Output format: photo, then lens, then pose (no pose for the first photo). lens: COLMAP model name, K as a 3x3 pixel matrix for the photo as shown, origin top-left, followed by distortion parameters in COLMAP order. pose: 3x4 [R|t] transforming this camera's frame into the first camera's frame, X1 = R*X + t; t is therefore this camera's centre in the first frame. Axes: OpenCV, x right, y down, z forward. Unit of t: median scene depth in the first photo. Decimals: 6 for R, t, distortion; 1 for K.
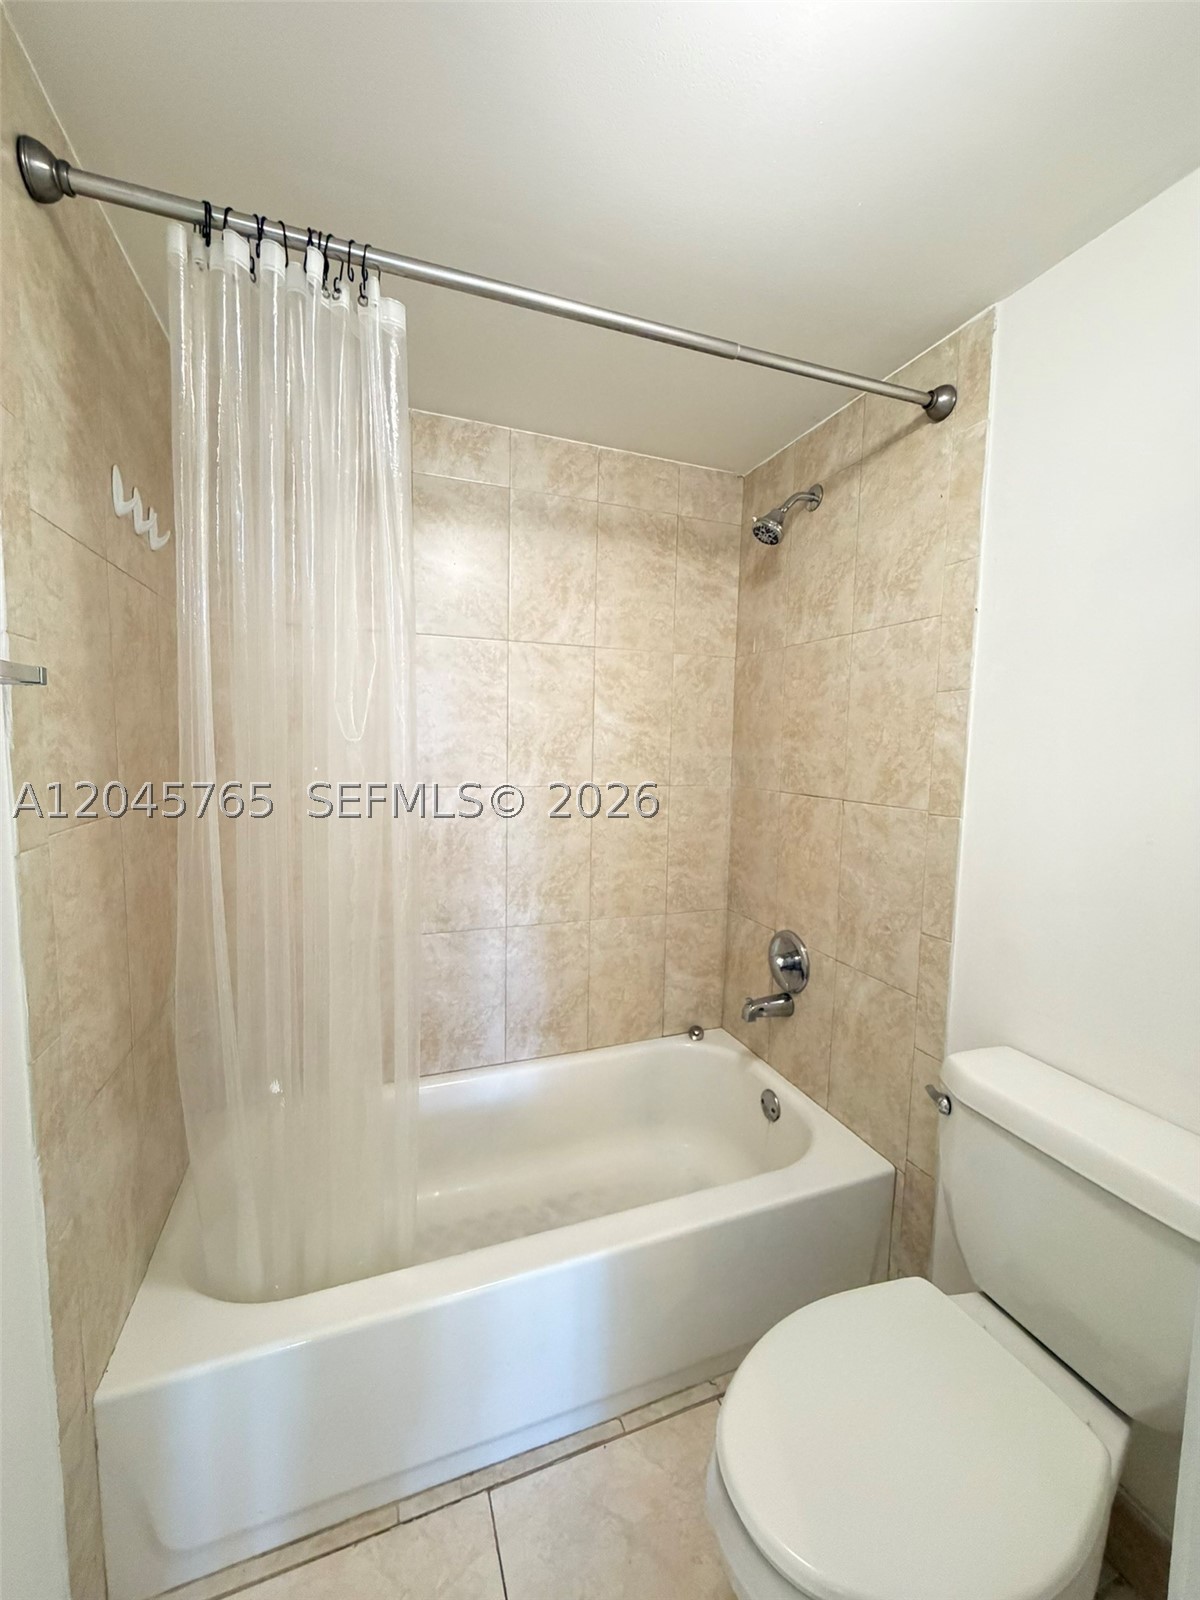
lens RADIAL K [[636.1, 0, 600.5], [0, 636.1, 796.5], [0, 0, 1]] dist [-0.000097, -0.000229]
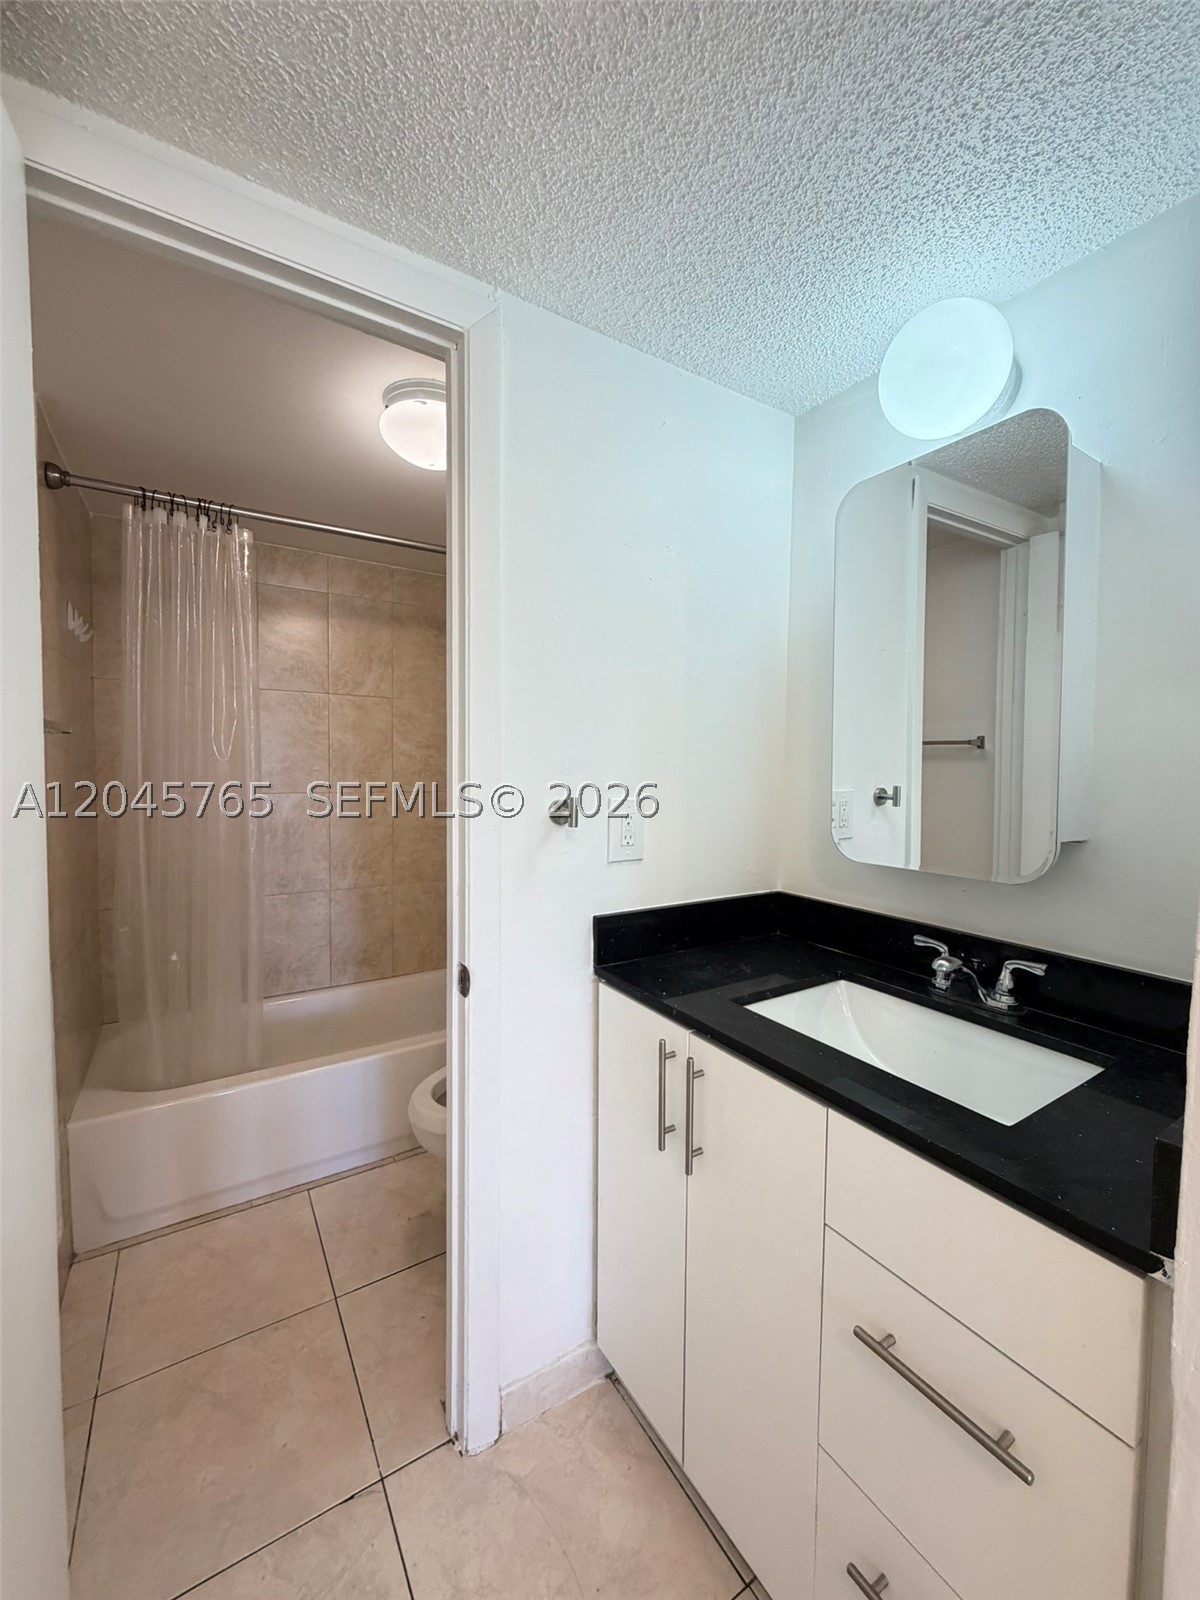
lens RADIAL K [[636.1, 0, 601.5], [0, 636.1, 797.0], [0, 0, 1]] dist [-0.000097, -0.000229]
pose [[0.978698, -0.015823, 0.204697, 0.168708], [0.022770, 0.999240, -0.031627, 0.055263], [-0.204041, 0.035615, 0.978314, -0.565731]]
